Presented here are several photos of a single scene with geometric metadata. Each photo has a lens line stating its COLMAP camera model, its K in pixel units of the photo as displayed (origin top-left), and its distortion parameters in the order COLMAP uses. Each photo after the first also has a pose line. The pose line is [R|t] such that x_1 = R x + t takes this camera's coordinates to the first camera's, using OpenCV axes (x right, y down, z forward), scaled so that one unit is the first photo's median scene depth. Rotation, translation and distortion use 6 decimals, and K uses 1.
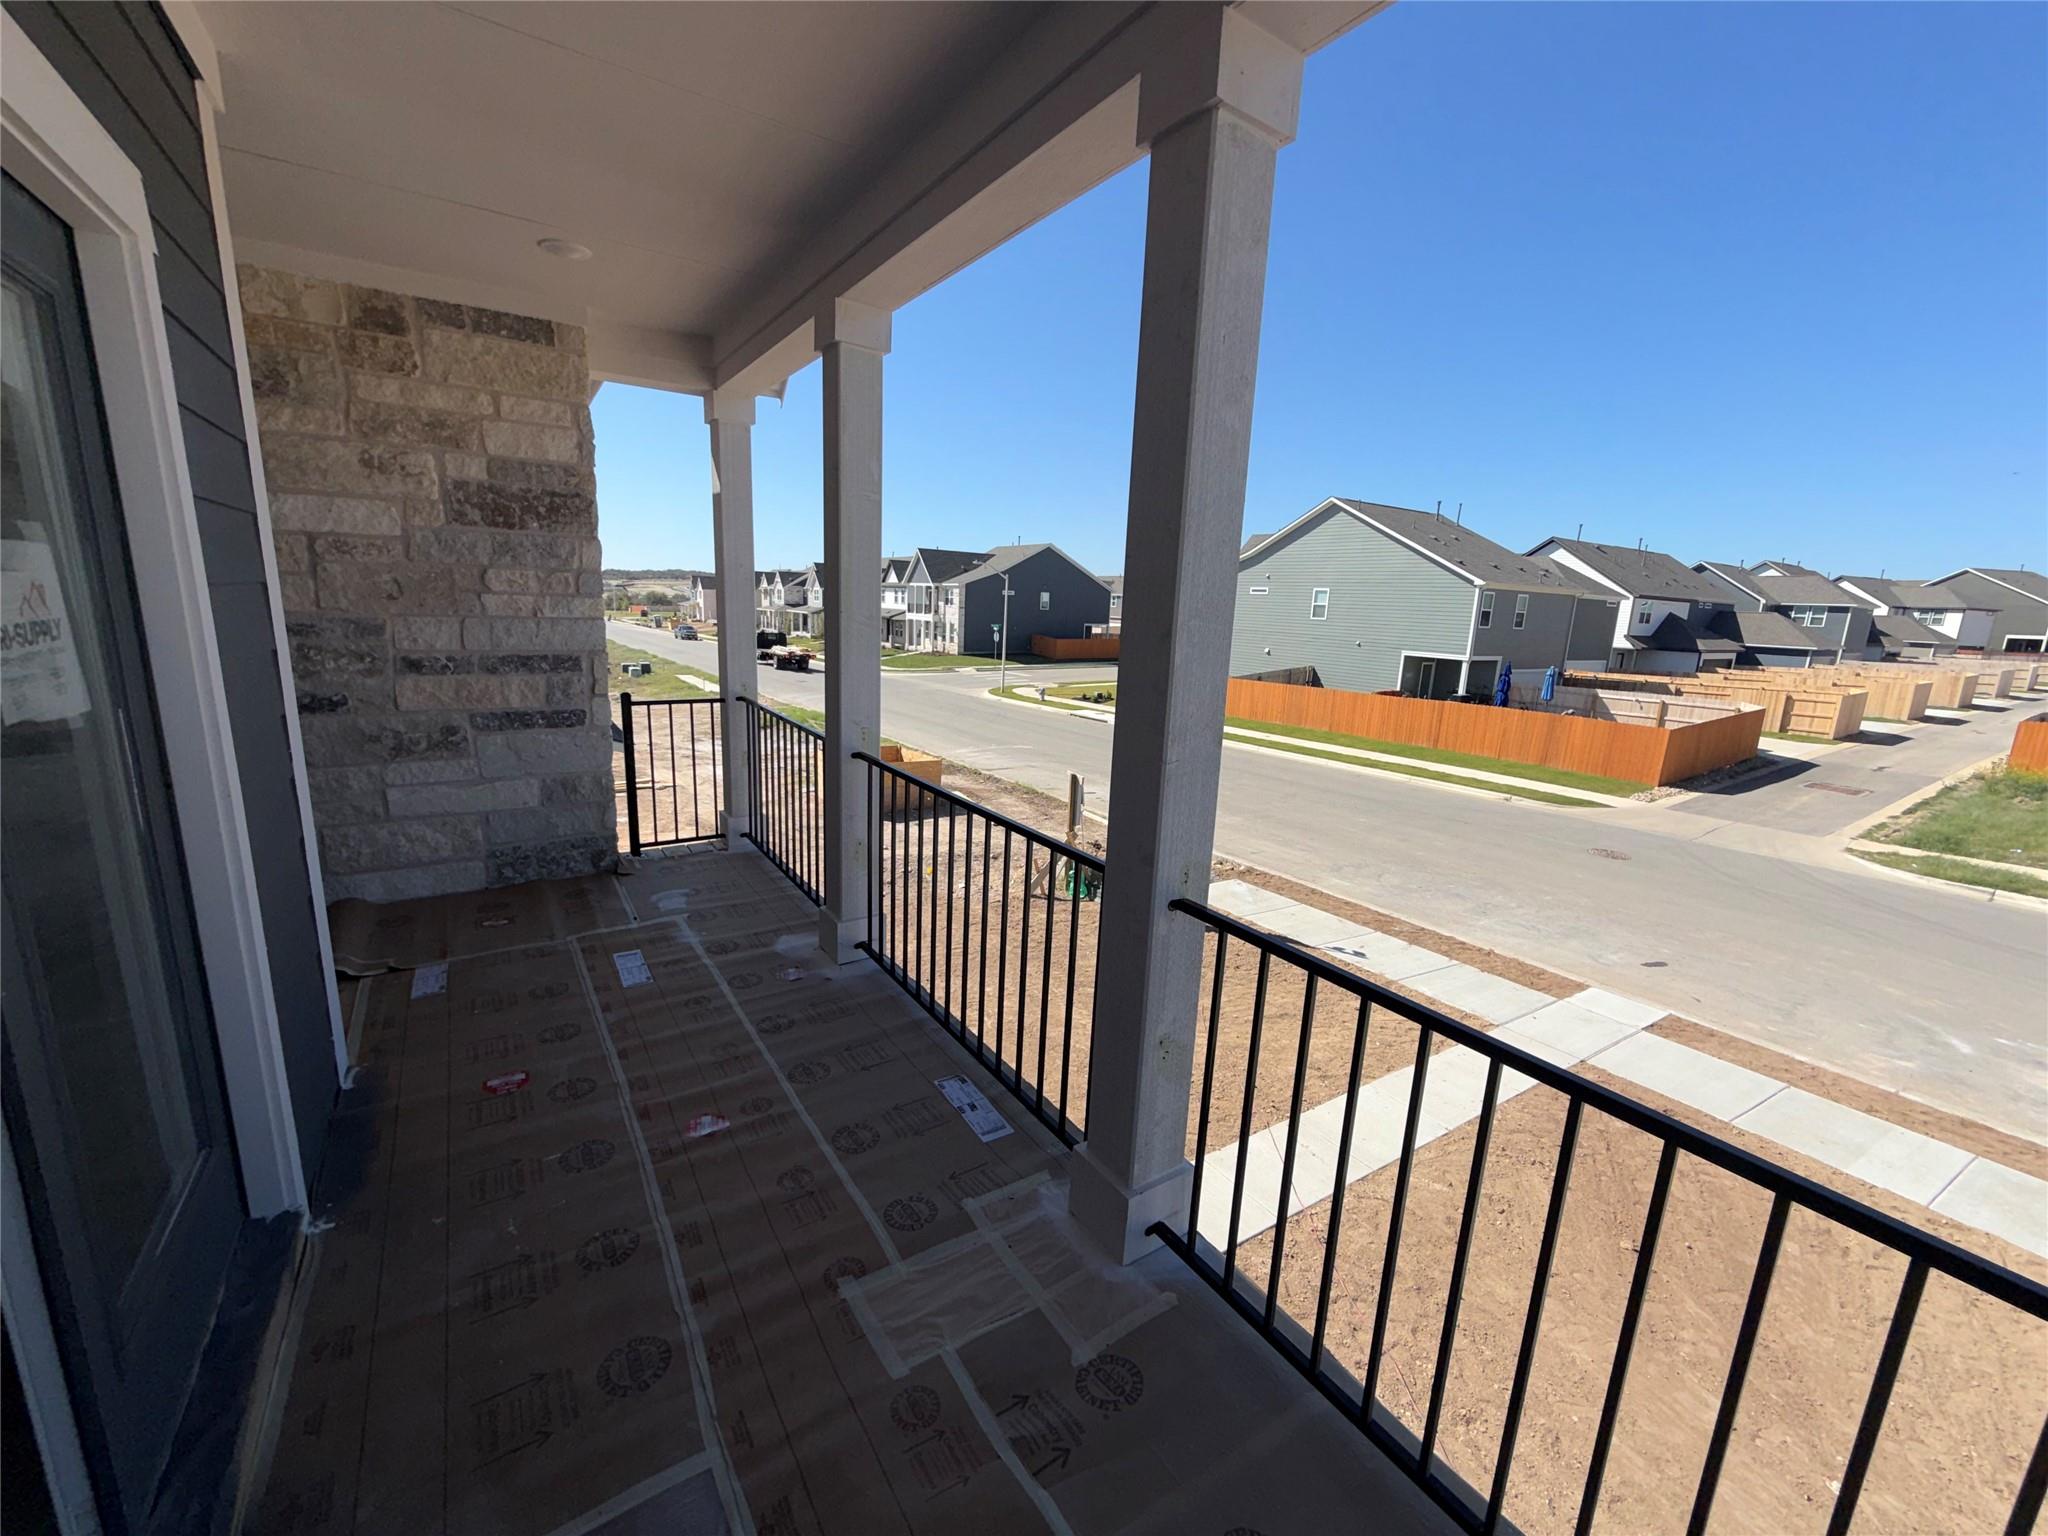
lens RADIAL K [[817.3, 0, 1017.9], [0, 817.3, 767.1], [0, 0, 1]] dist [0.000159, 0.001669]
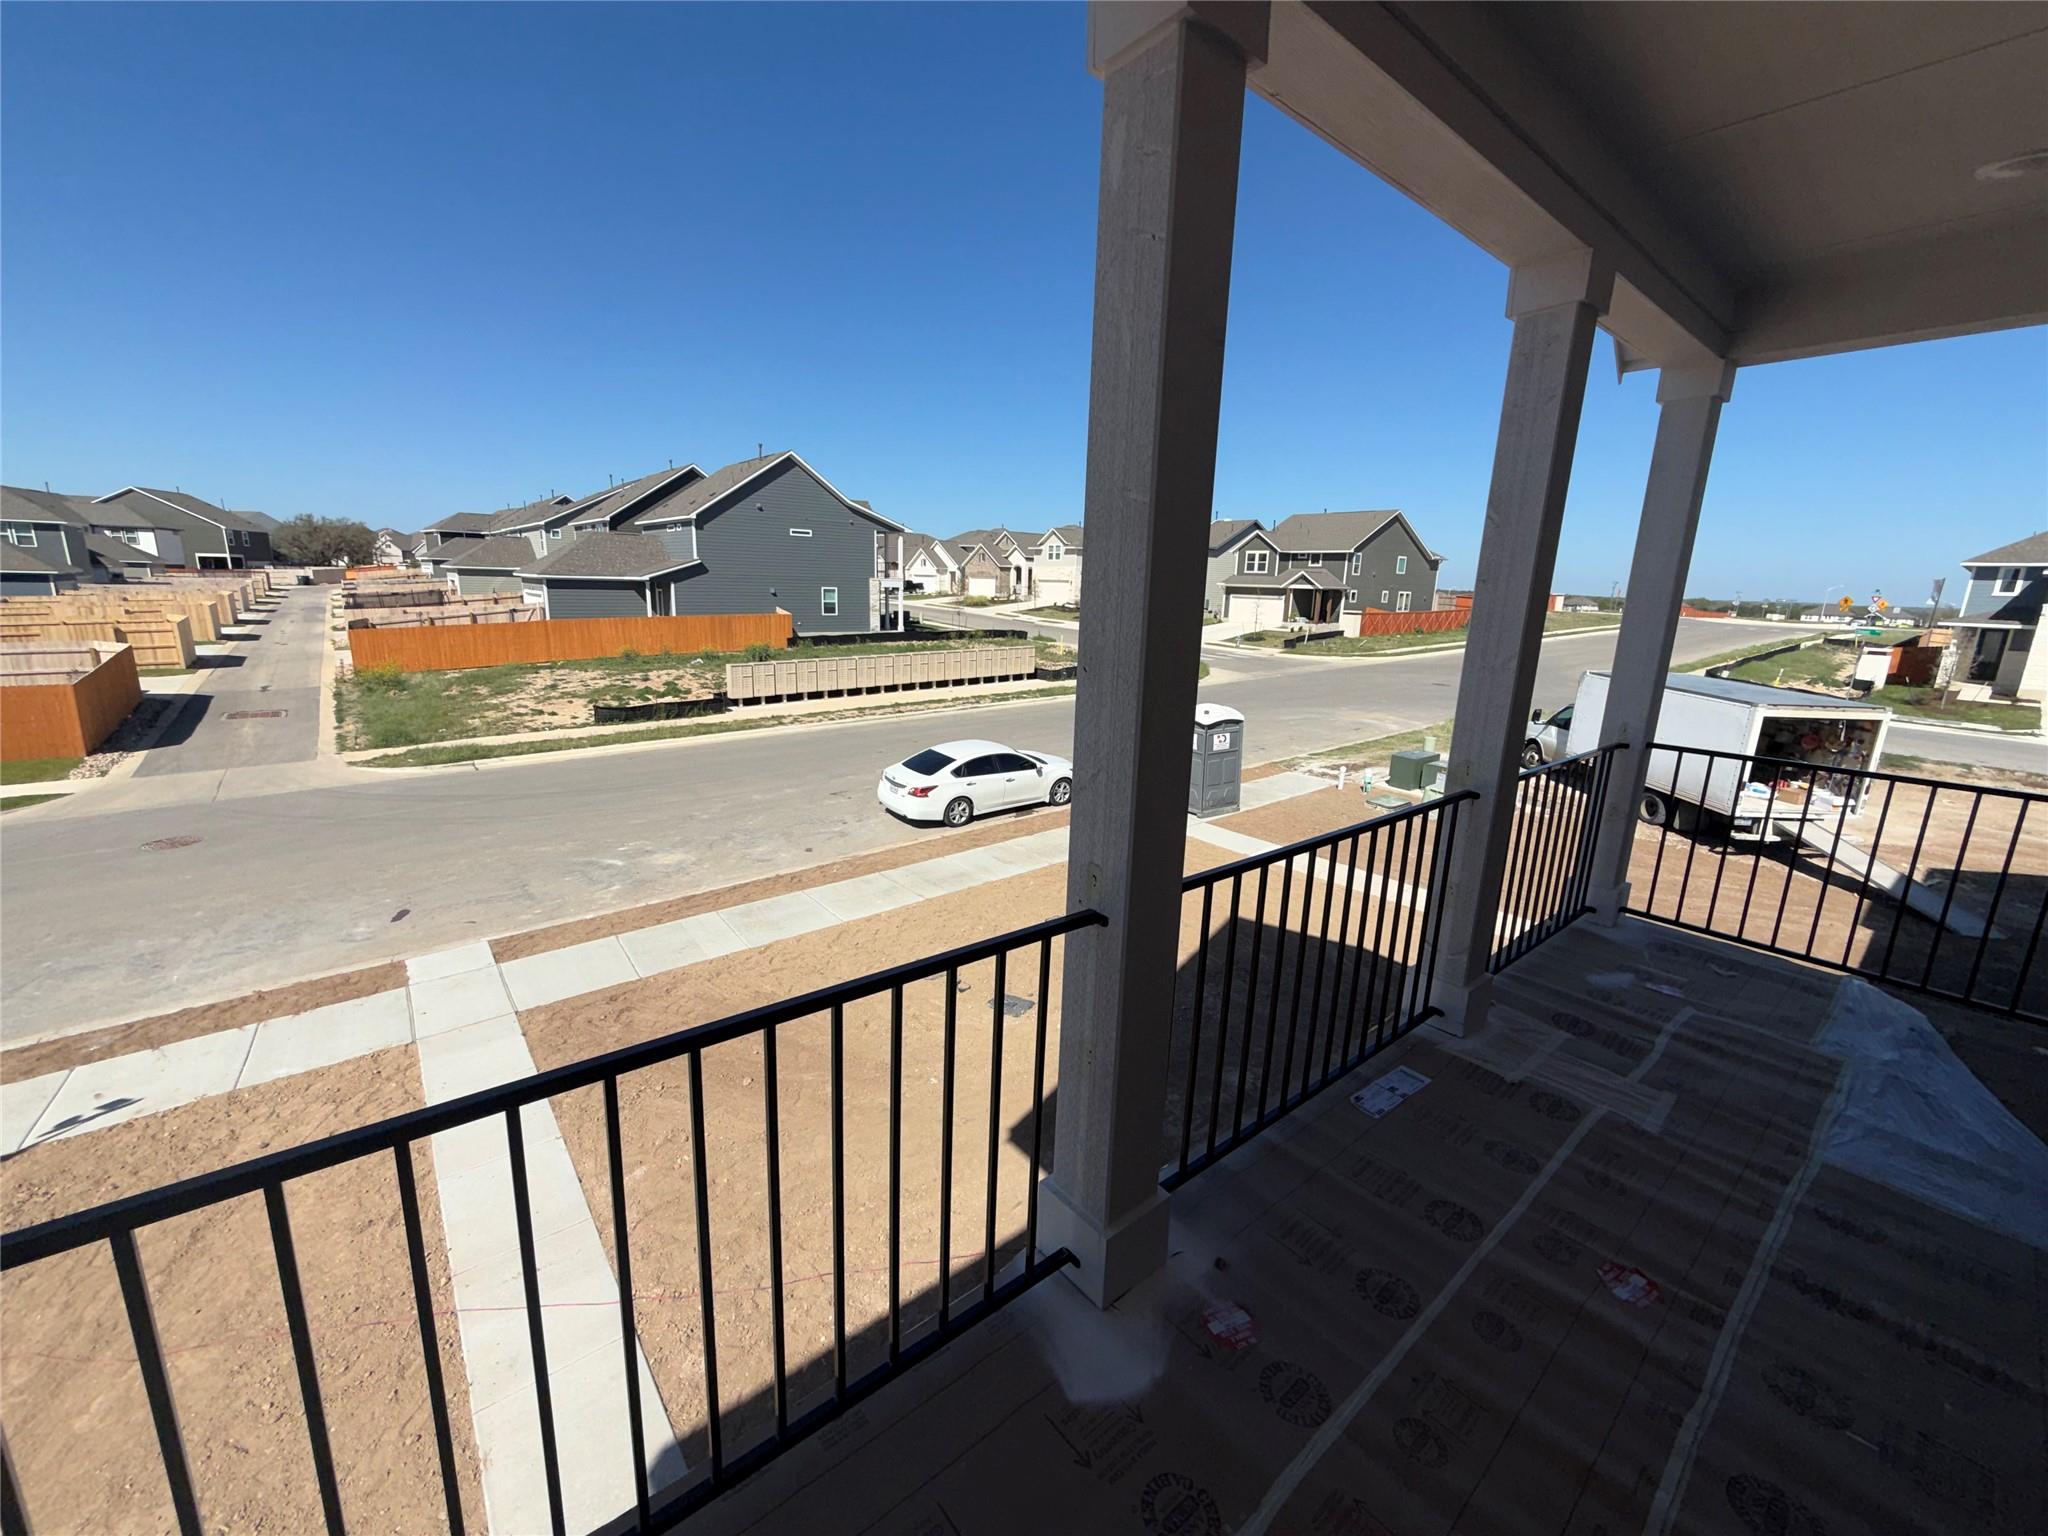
lens RADIAL K [[817.3, 0, 1017.3], [0, 817.3, 772.2], [0, 0, 1]] dist [0.000159, 0.001669]
pose [[-0.102026, -0.269764, 0.957506, -0.169873], [0.170190, 0.943605, 0.283982, -0.066051], [-0.980115, 0.191932, -0.050361, 0.274004]]
